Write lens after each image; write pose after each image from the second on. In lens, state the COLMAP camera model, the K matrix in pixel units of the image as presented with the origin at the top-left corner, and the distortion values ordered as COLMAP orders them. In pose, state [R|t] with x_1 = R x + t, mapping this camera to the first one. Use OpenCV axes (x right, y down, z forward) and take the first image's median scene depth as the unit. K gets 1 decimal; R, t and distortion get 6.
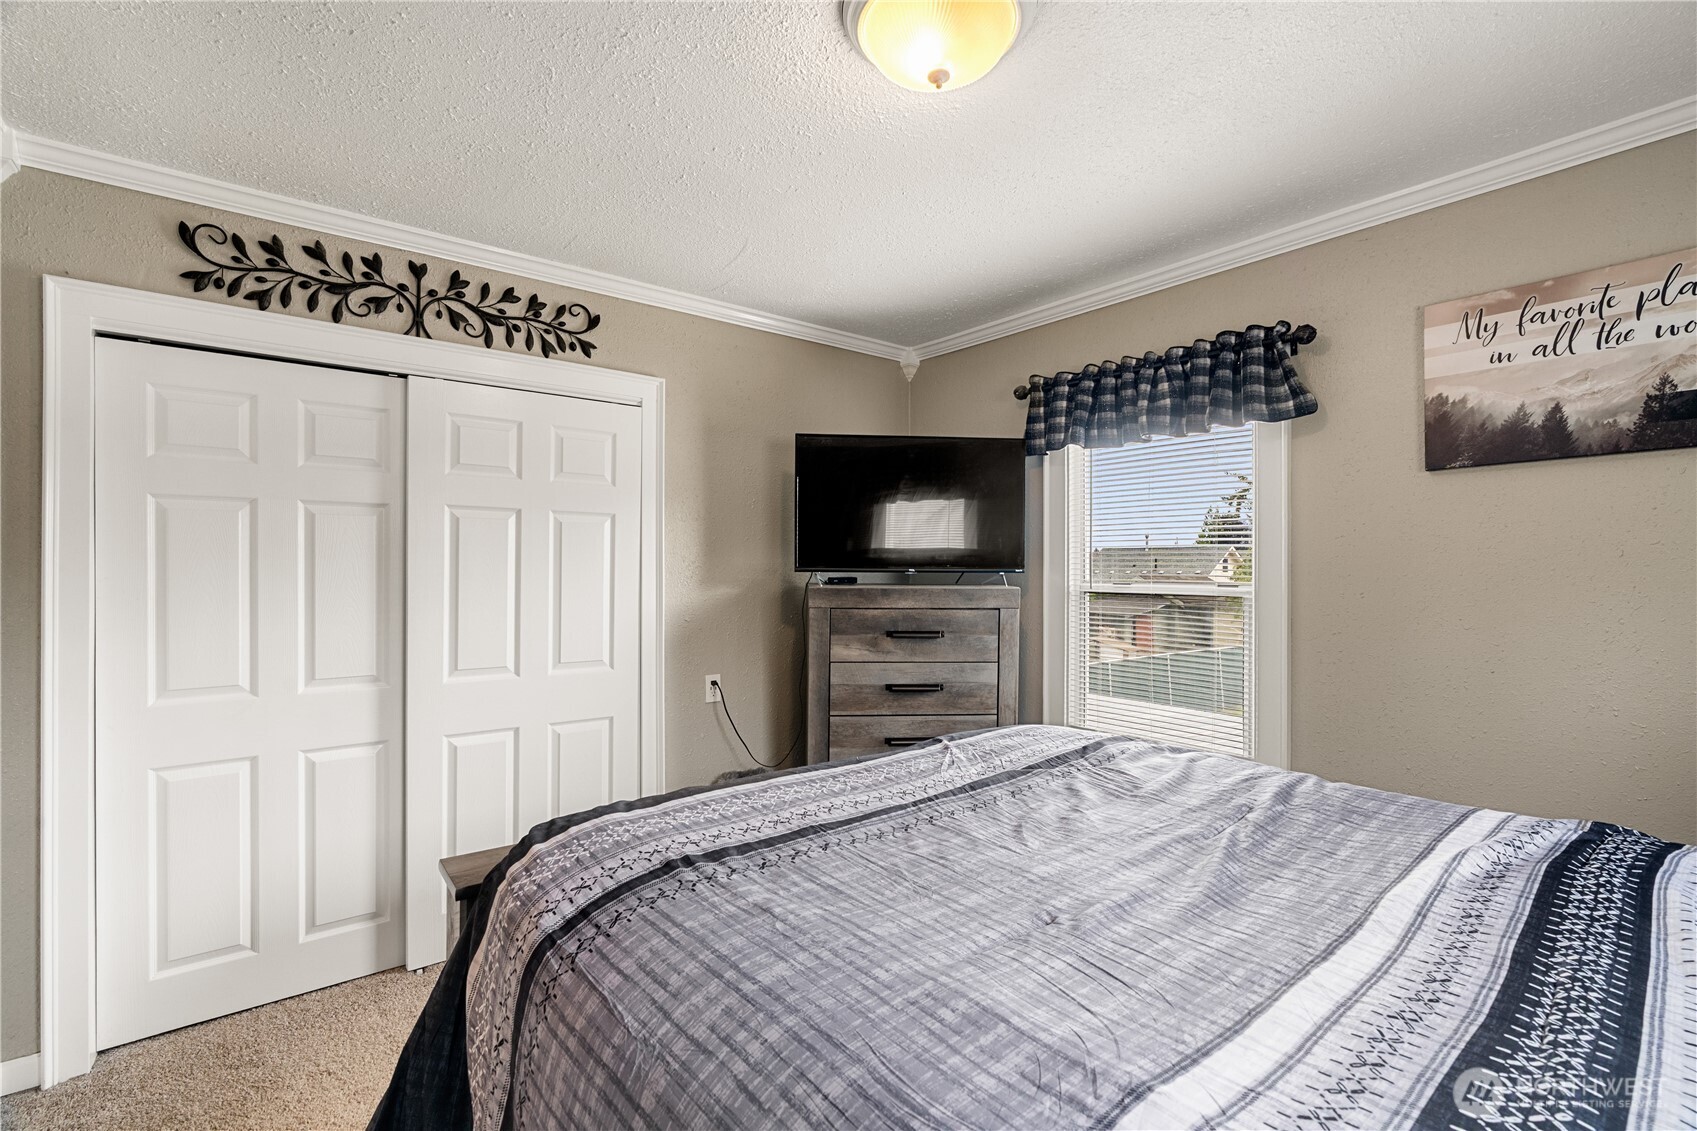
lens RADIAL K [[771.8, 0, 844.8], [0, 771.8, 567.2], [0, 0, 1]] dist [-0.007245, 0.000700]
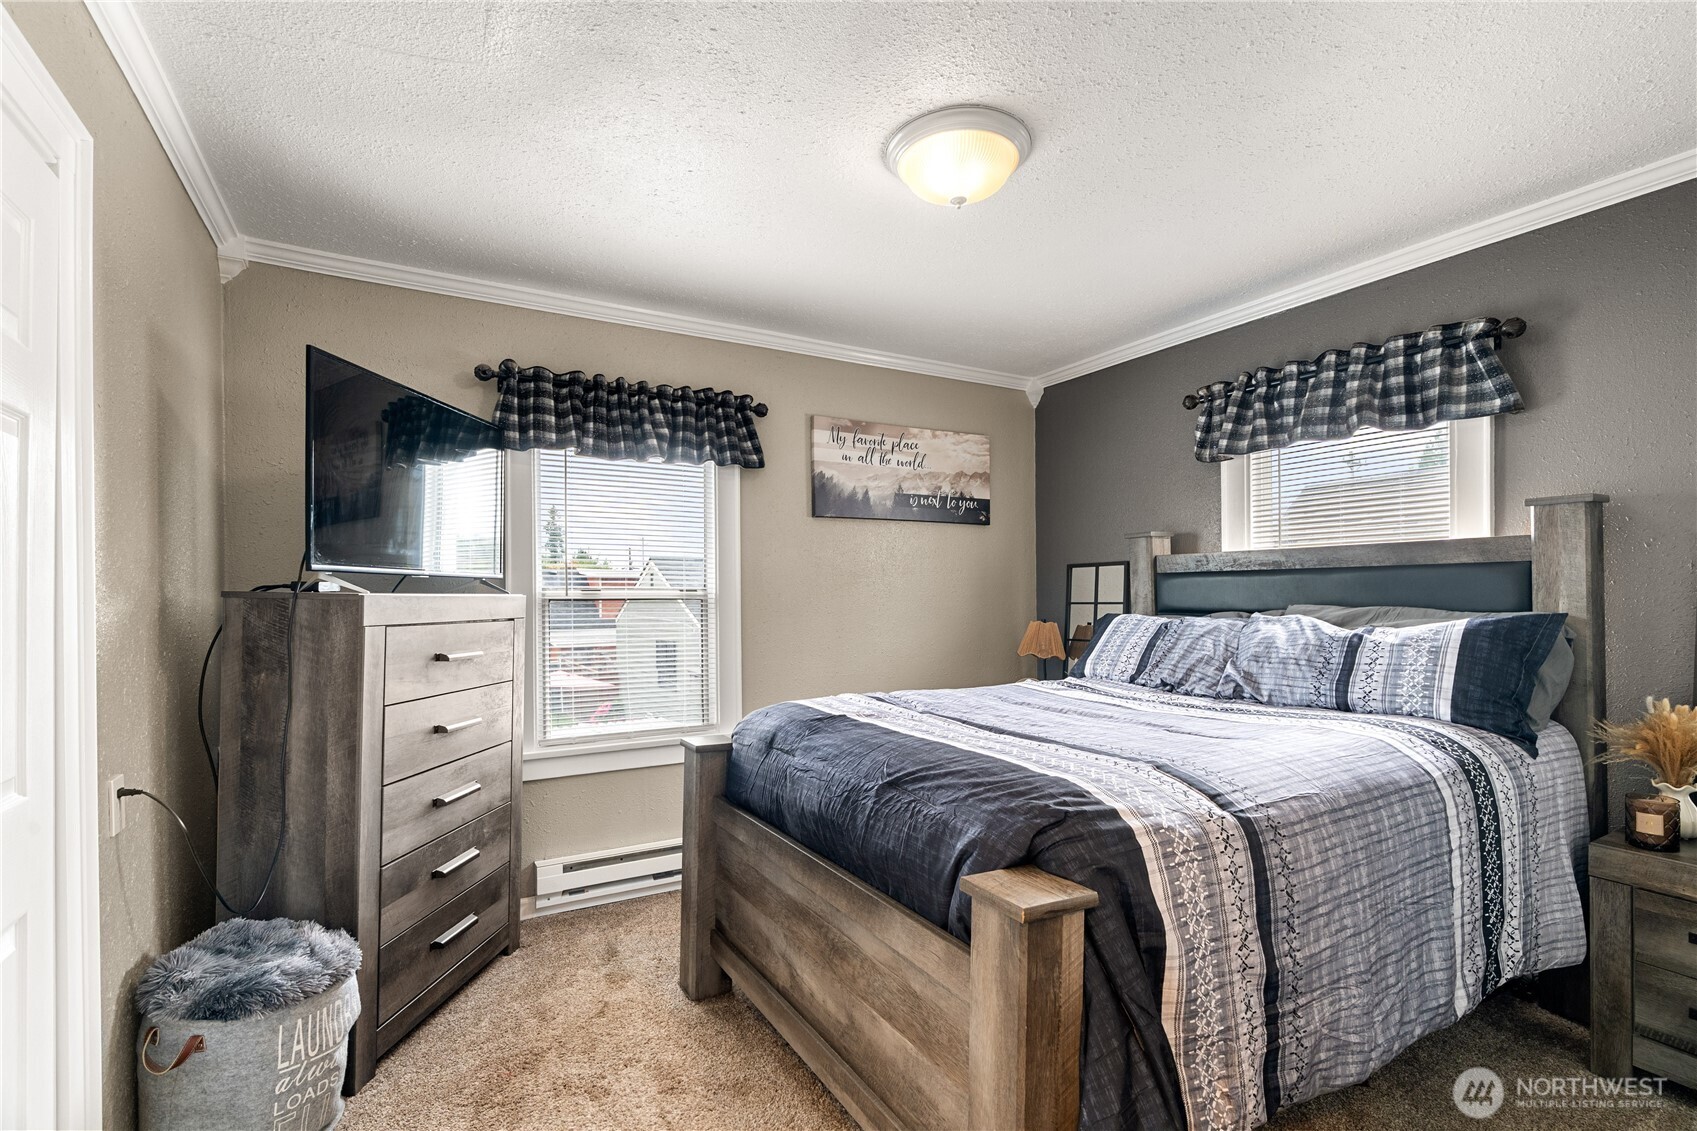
lens RADIAL K [[771.8, 0, 846.8], [0, 771.8, 578.6], [0, 0, 1]] dist [-0.007245, 0.000700]
pose [[0.152871, 0.020581, 0.988032, -0.848100], [0.002312, 0.999773, -0.021183, 0.039994], [-0.988243, 0.005522, 0.152788, 0.694215]]
